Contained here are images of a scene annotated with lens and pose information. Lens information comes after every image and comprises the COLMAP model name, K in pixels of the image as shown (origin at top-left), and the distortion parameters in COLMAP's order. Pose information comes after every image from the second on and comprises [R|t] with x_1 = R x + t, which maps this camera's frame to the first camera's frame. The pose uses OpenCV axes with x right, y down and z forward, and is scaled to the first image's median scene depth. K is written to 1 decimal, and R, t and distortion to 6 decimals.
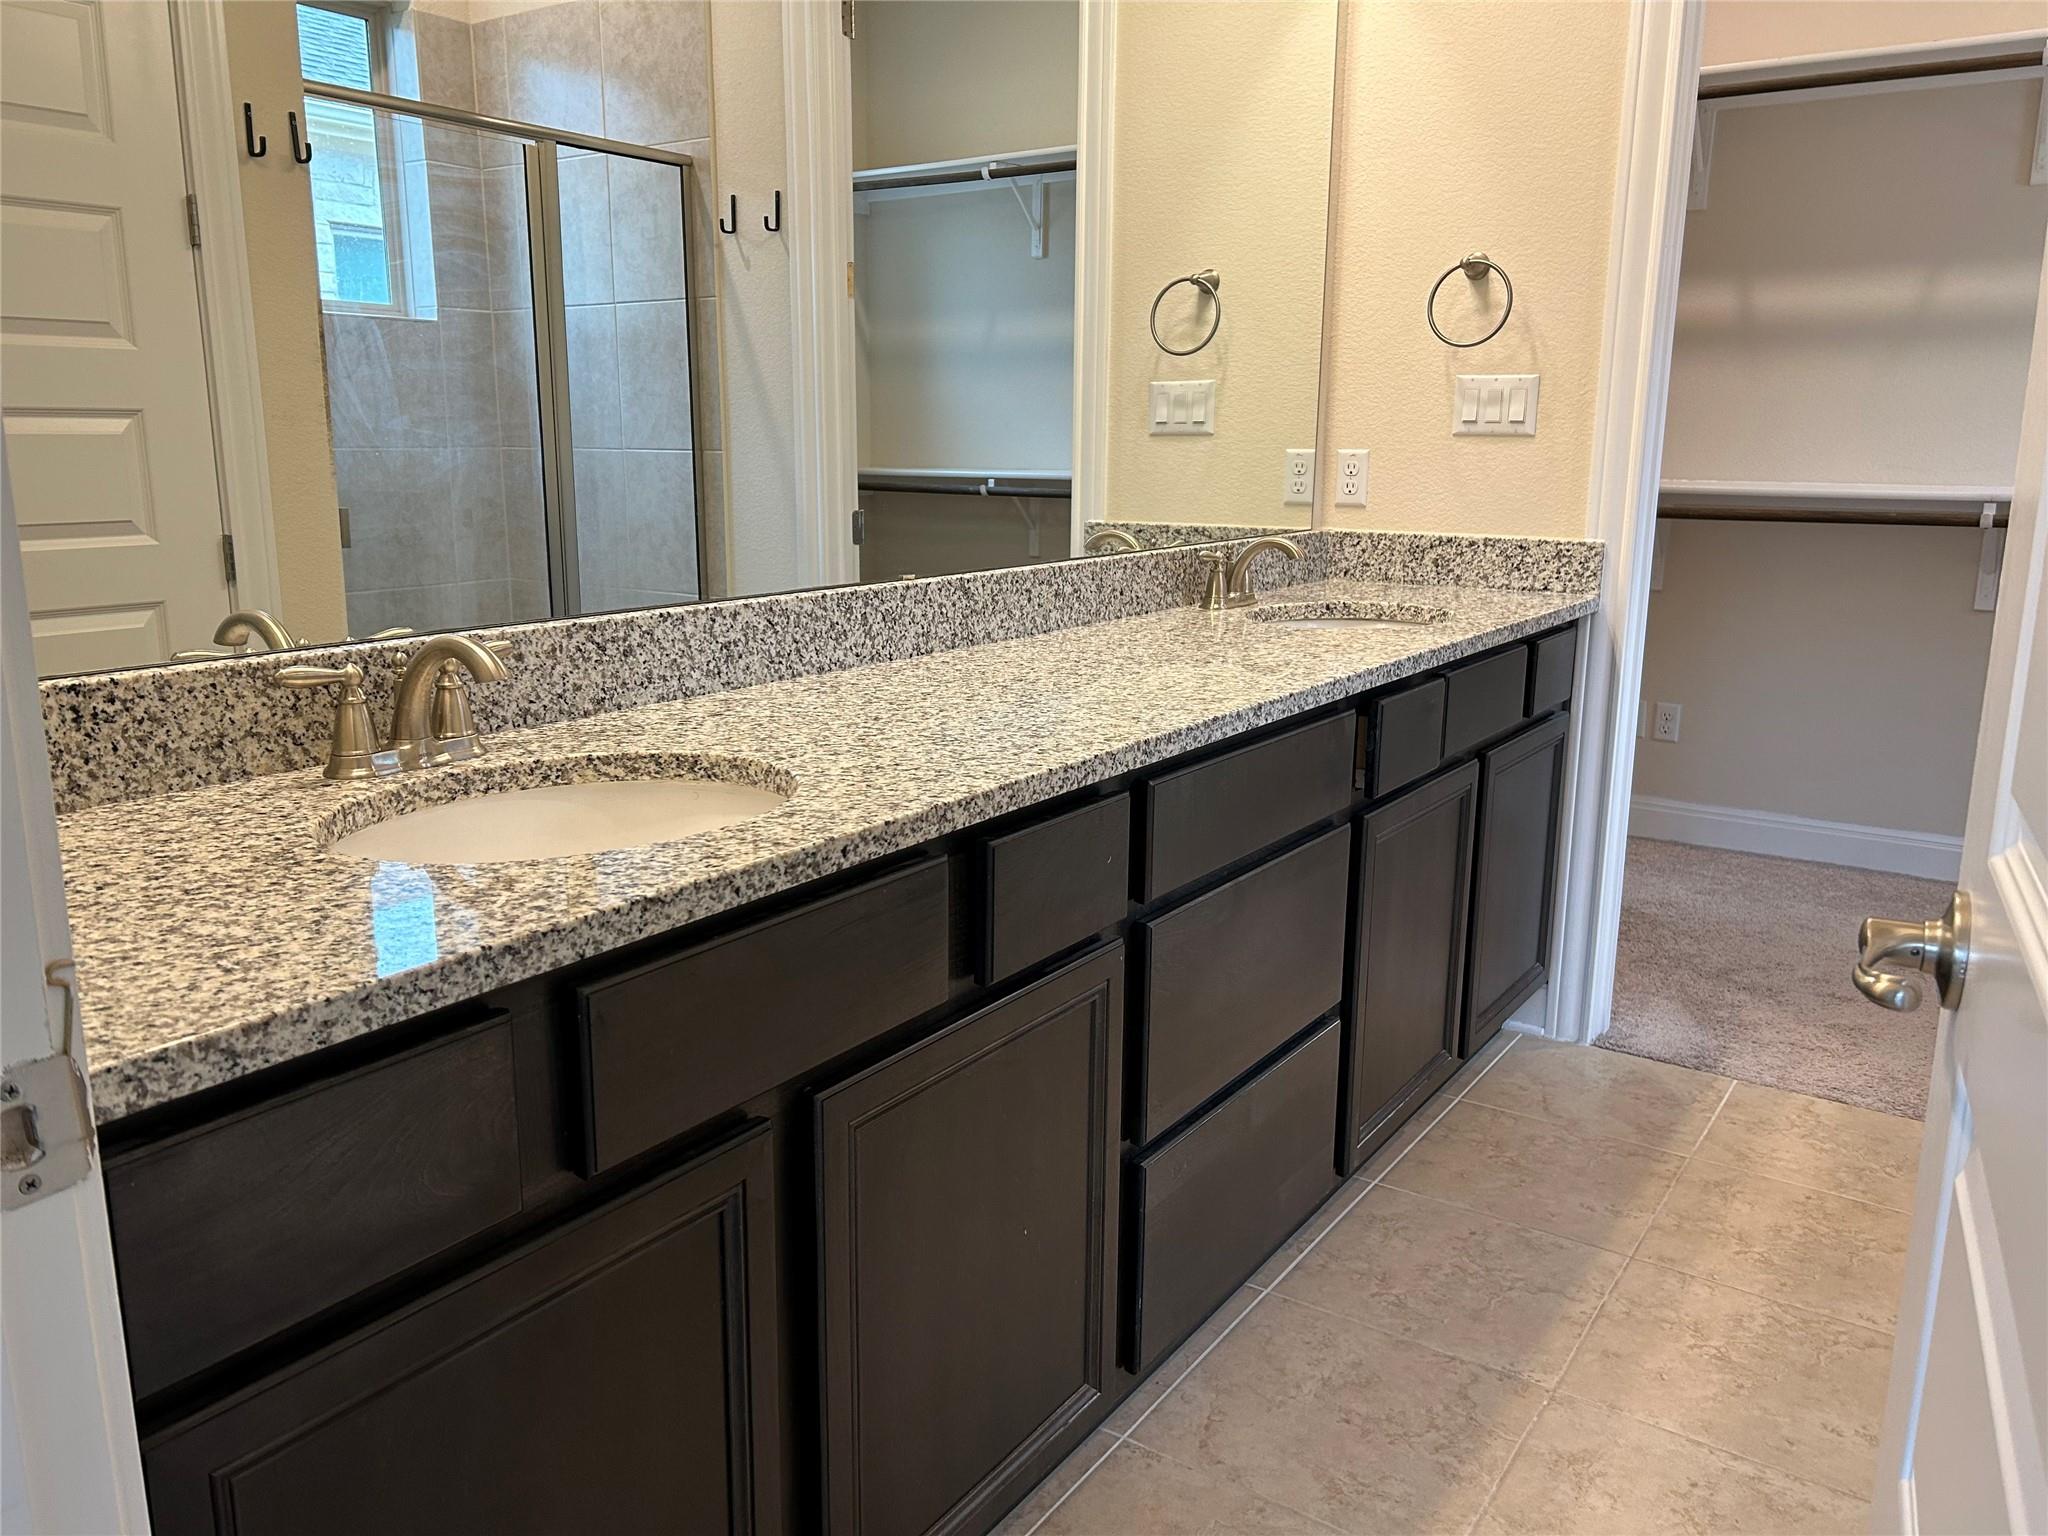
lens RADIAL K [[1529.5, 0, 1004.8], [0, 1529.5, 762.3], [0, 0, 1]] dist [0.061762, -0.074478]
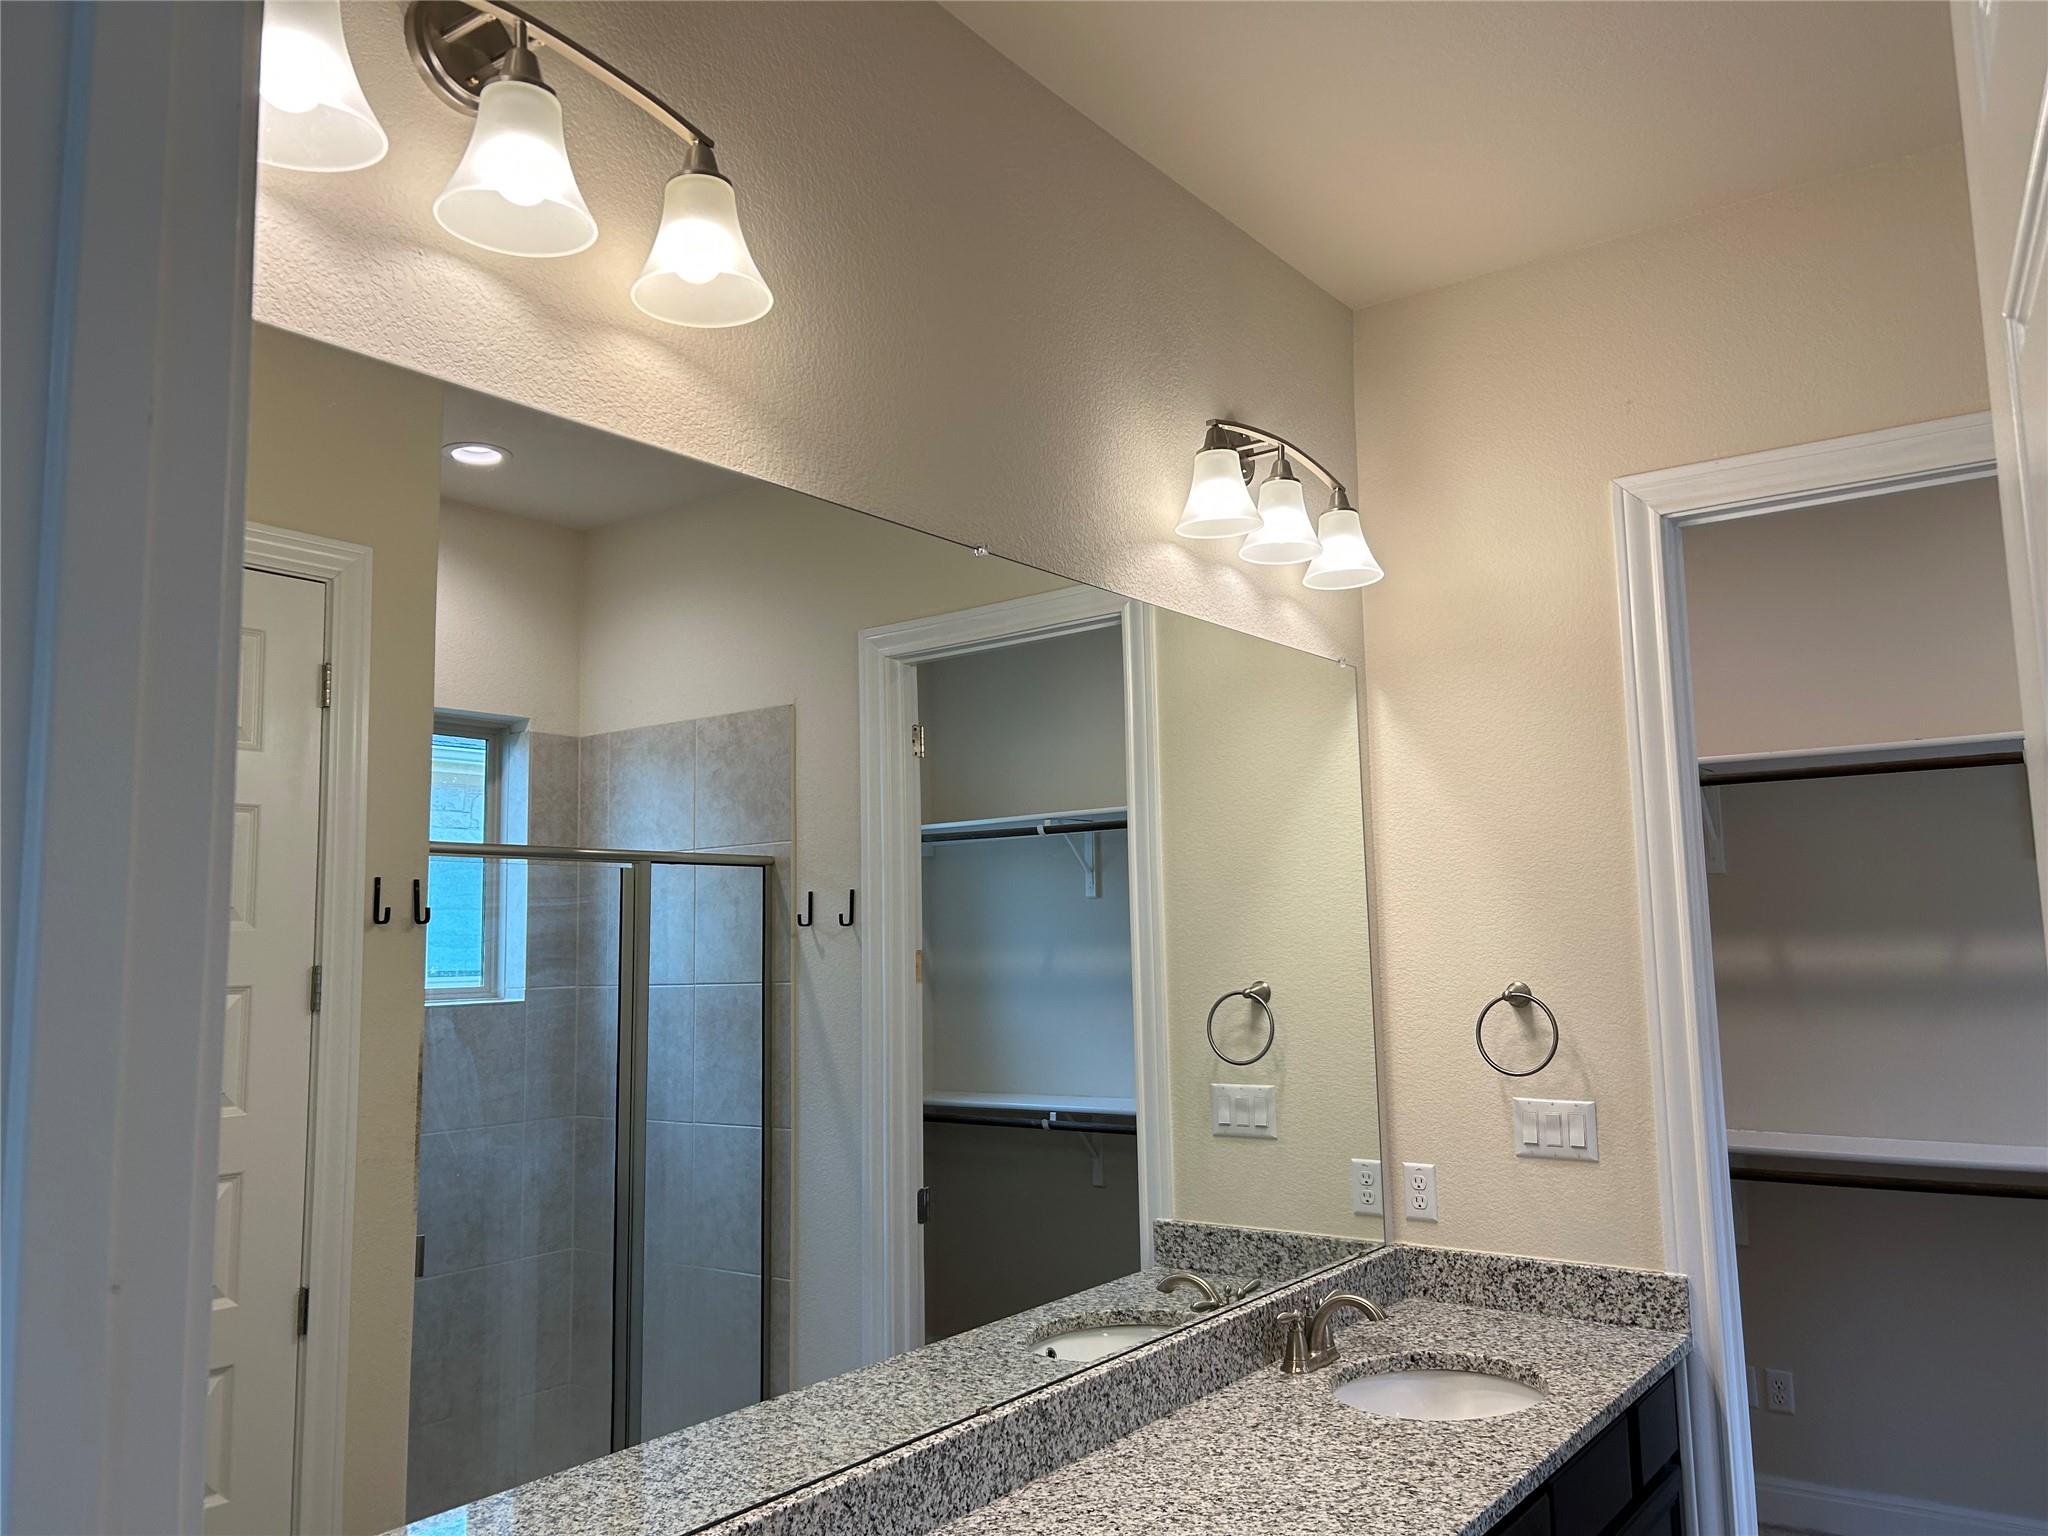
lens RADIAL K [[1529.5, 0, 1013.7], [0, 1529.5, 770.1], [0, 0, 1]] dist [0.061762, -0.074478]
pose [[0.999328, -0.026797, -0.024990, -0.006249], [0.017149, 0.944759, -0.327316, -0.129196], [0.032381, 0.326667, 0.944585, -0.048751]]
